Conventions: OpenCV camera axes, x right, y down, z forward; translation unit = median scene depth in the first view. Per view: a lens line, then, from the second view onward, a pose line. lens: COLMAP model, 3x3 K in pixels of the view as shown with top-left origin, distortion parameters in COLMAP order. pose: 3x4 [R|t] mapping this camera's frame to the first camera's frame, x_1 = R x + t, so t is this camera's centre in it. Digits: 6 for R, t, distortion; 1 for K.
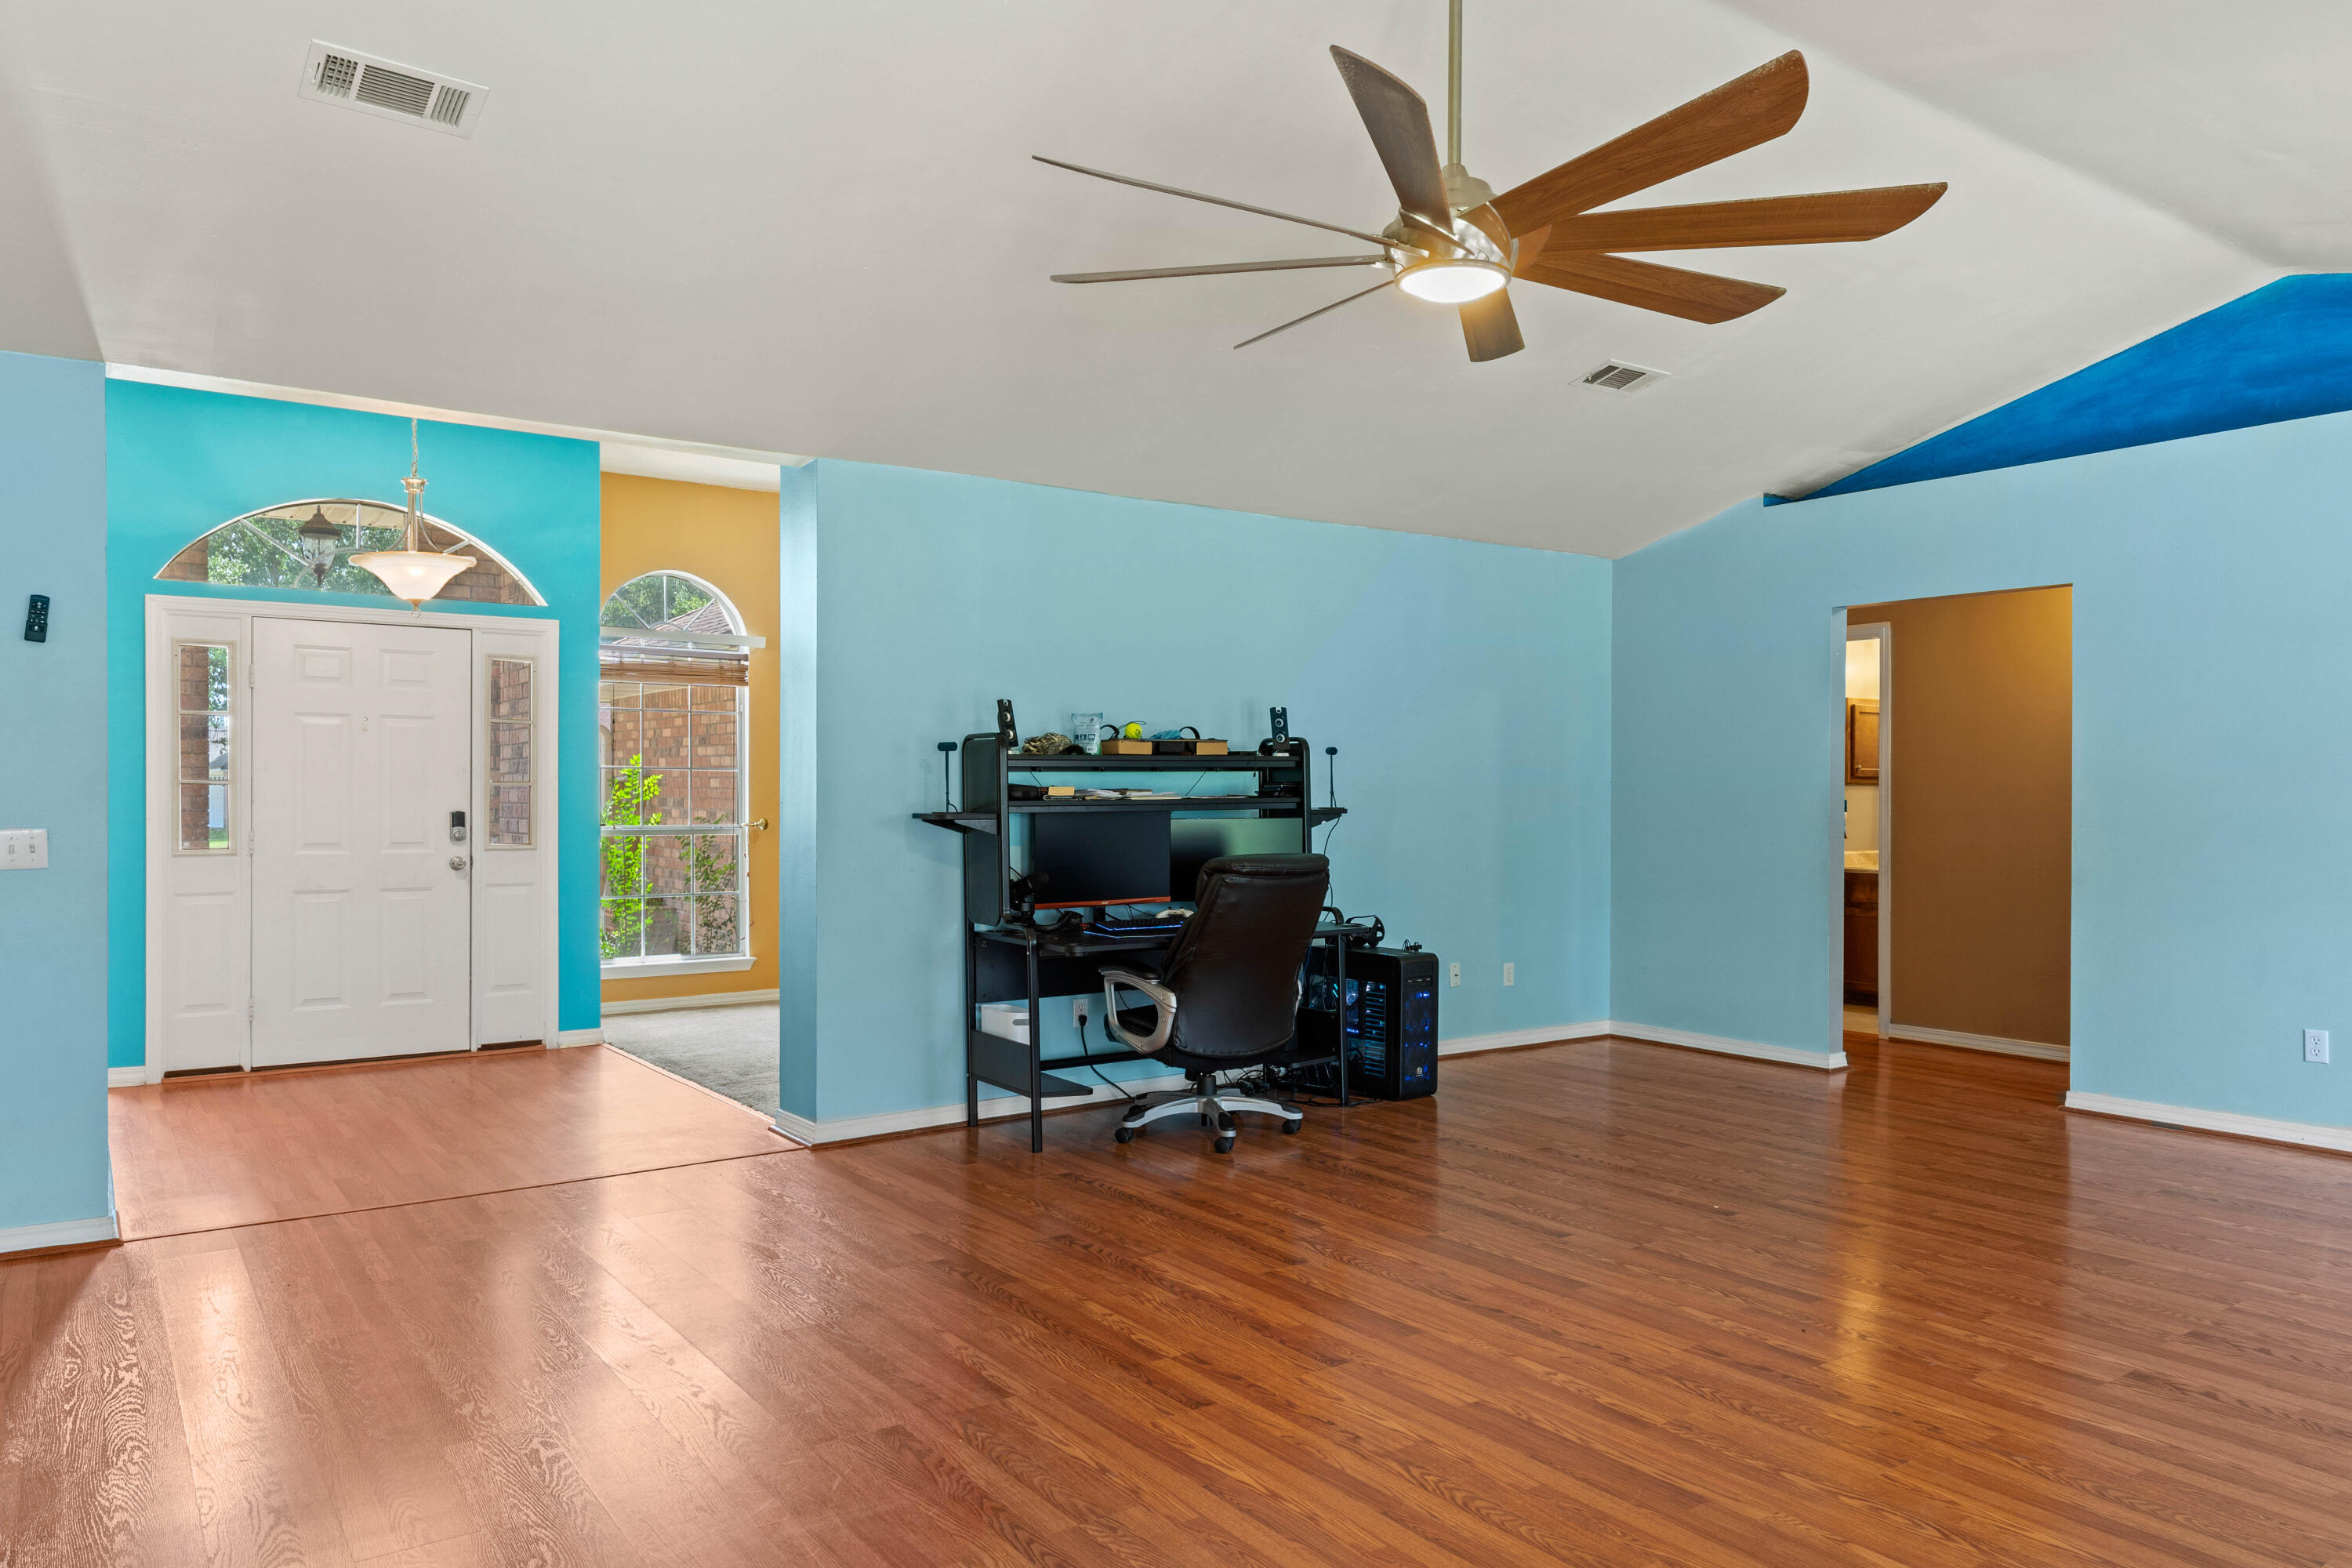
lens RADIAL K [[1566.2, 0, 1176.0], [0, 1566.2, 784.0], [0, 0, 1]] dist [0.002062, -0.002523]
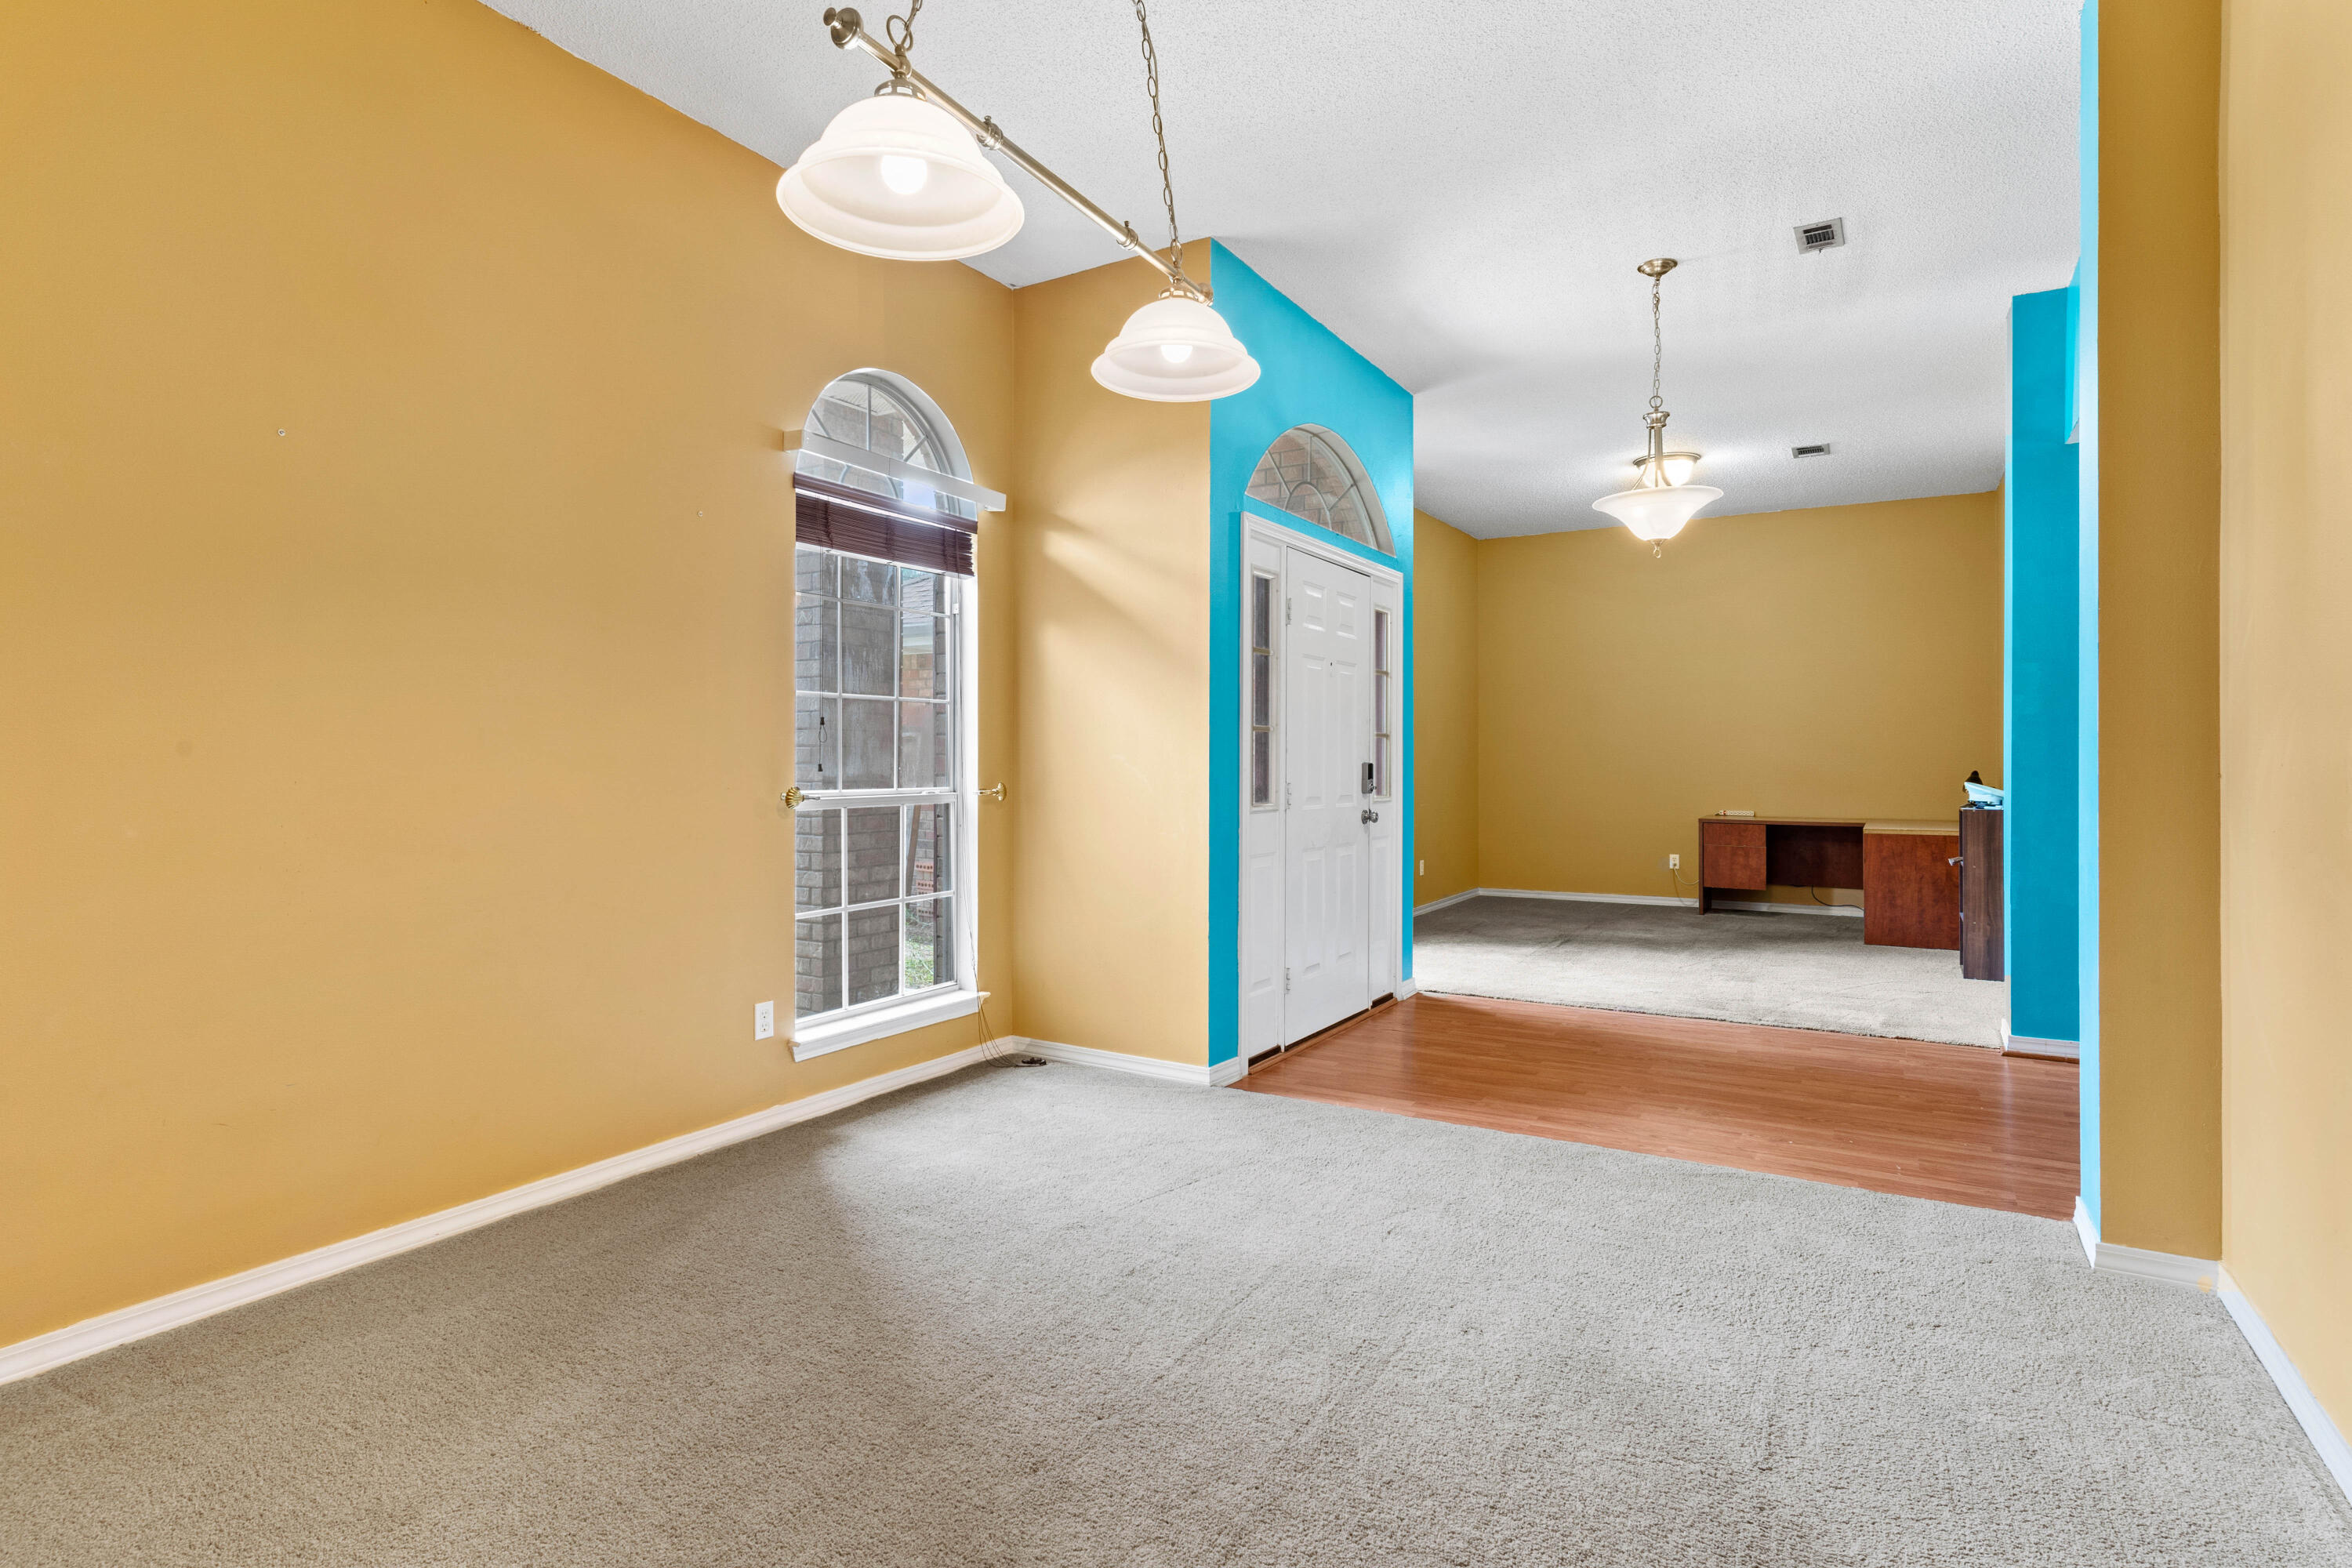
lens RADIAL K [[1172.9, 0, 1192.6], [0, 1172.9, 756.6], [0, 0, 1]] dist [0.000751, 0.000222]
pose [[0.913808, -0.001086, 0.406145, -1.509086], [0.002279, 0.999994, -0.002454, 0.025948], [-0.406140, 0.003168, 0.913805, 0.668329]]
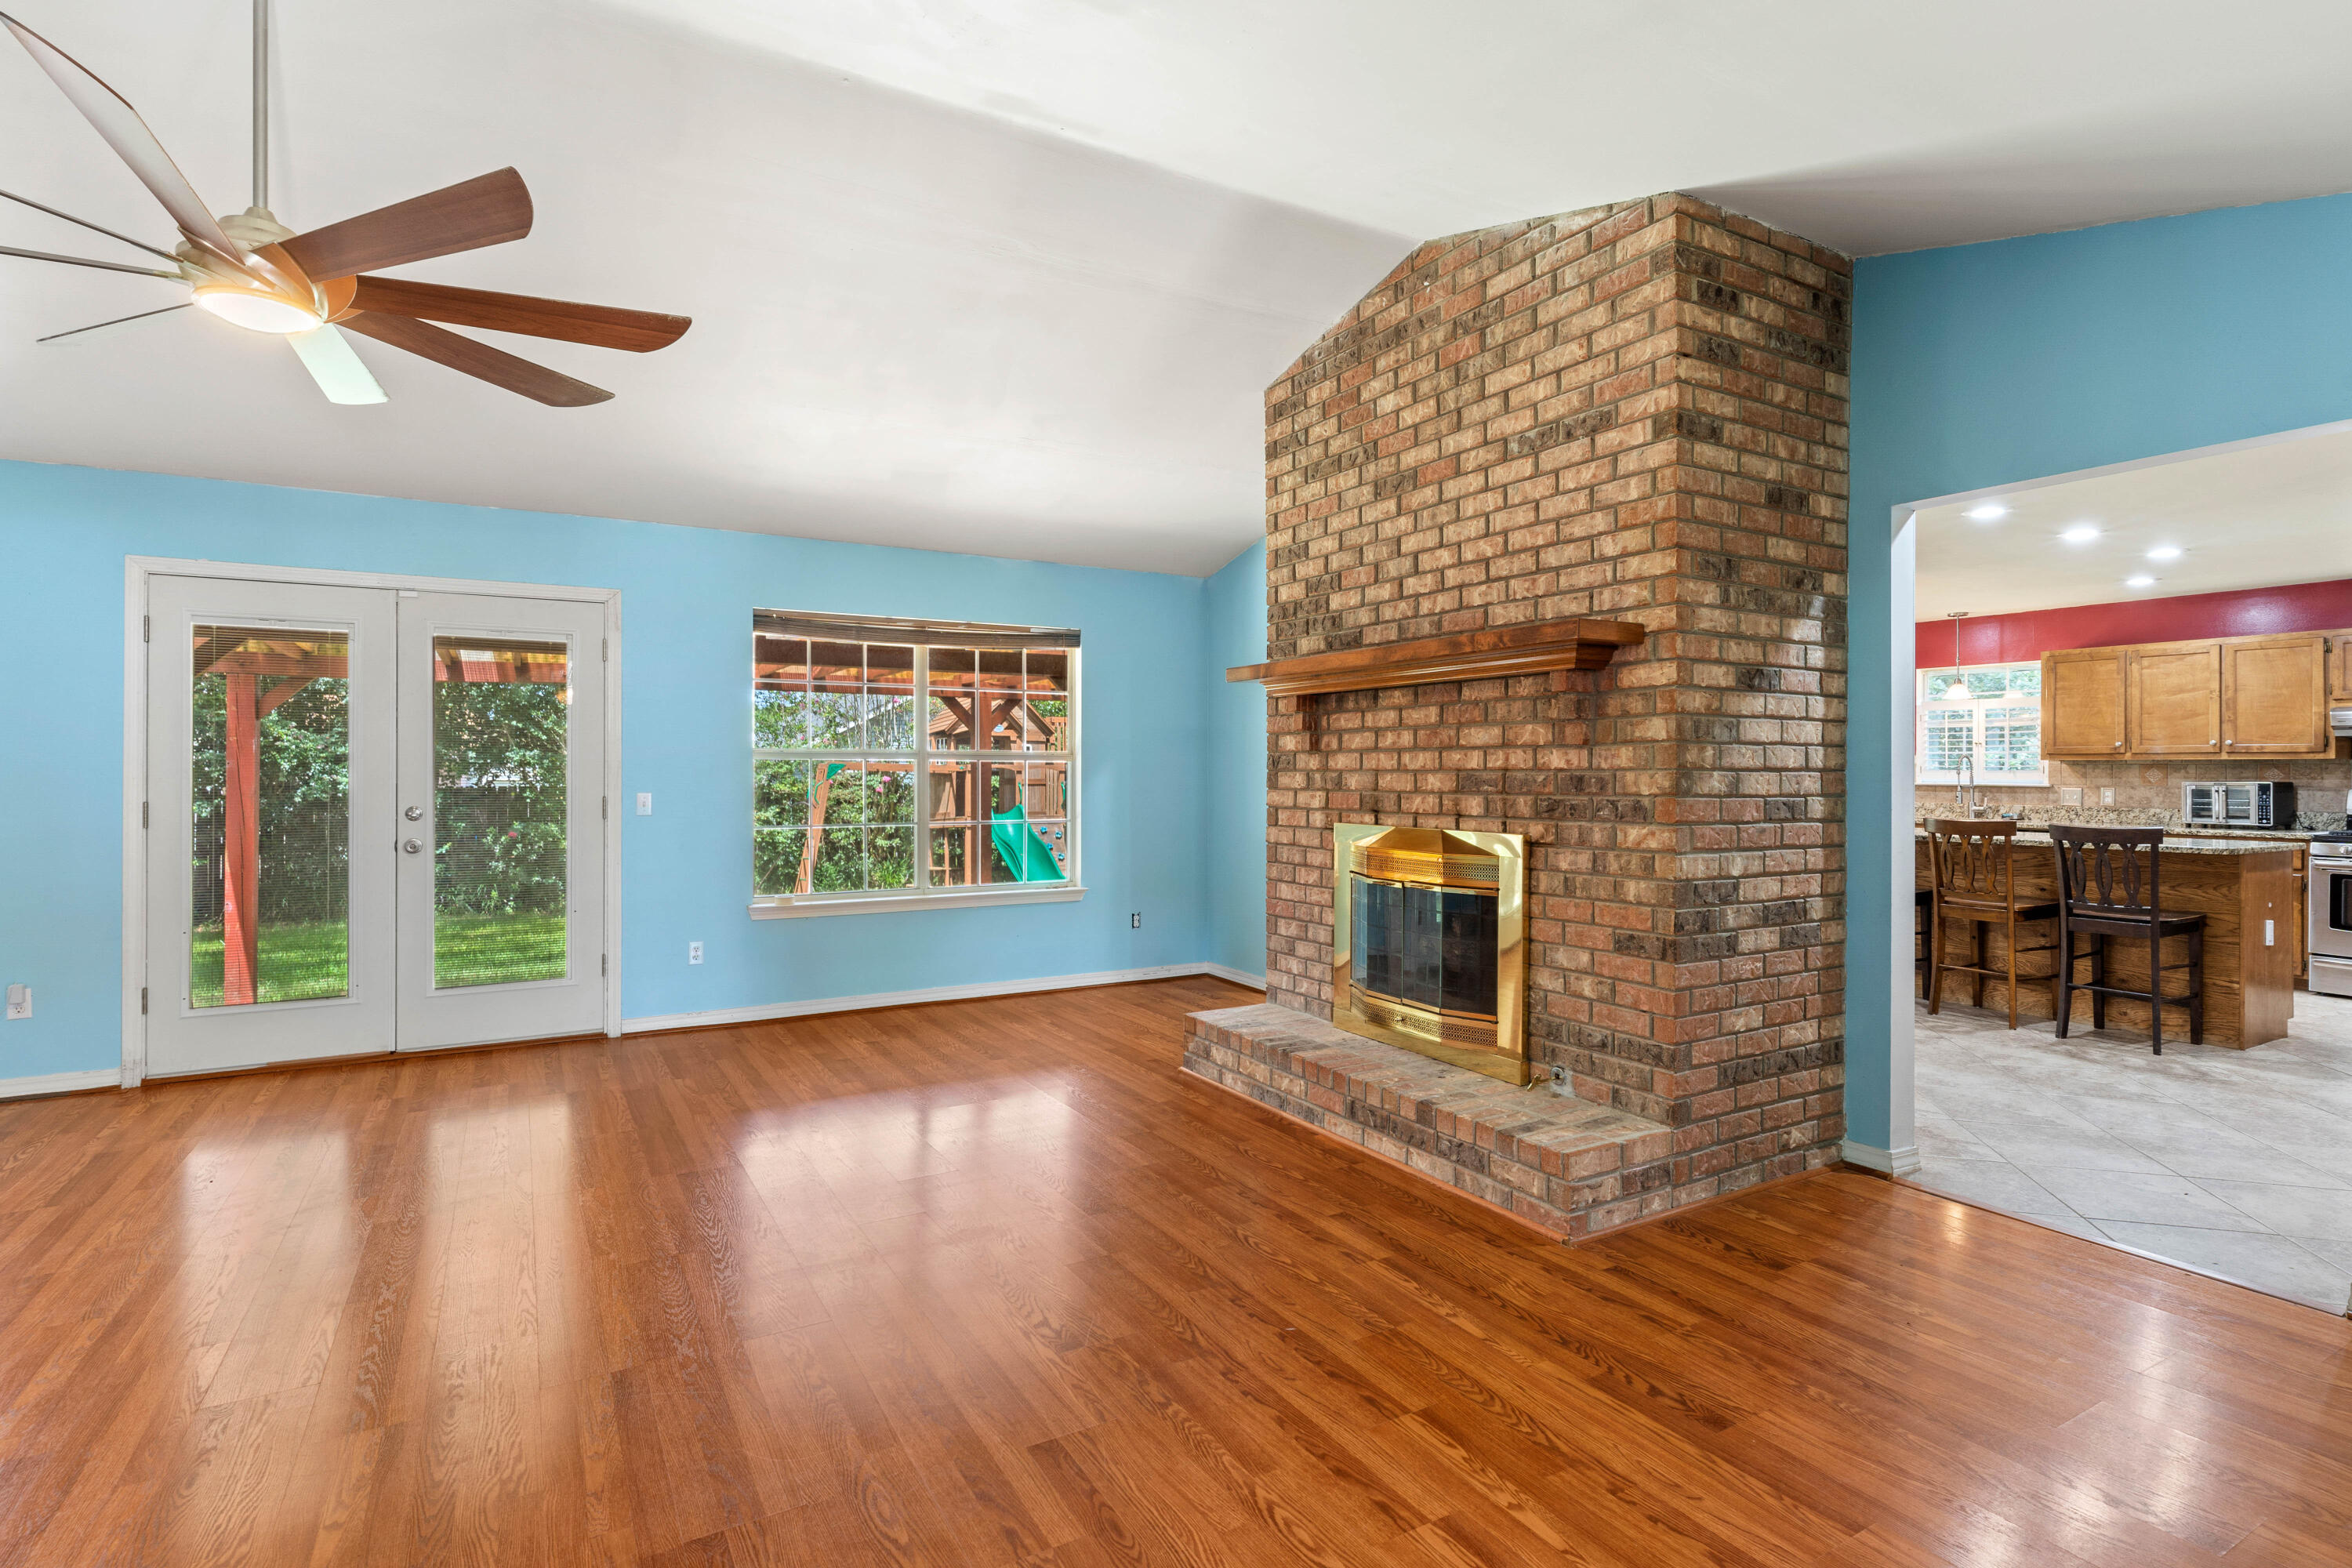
lens RADIAL K [[1143.1, 0, 1170.1], [0, 1143.1, 771.3], [0, 0, 1]] dist [0.001019, -0.000334]
pose [[-0.995980, -0.002627, 0.089540, -0.403720], [-0.003196, 0.999976, -0.006207, 0.004574], [-0.089522, -0.006469, -0.995964, 1.307059]]
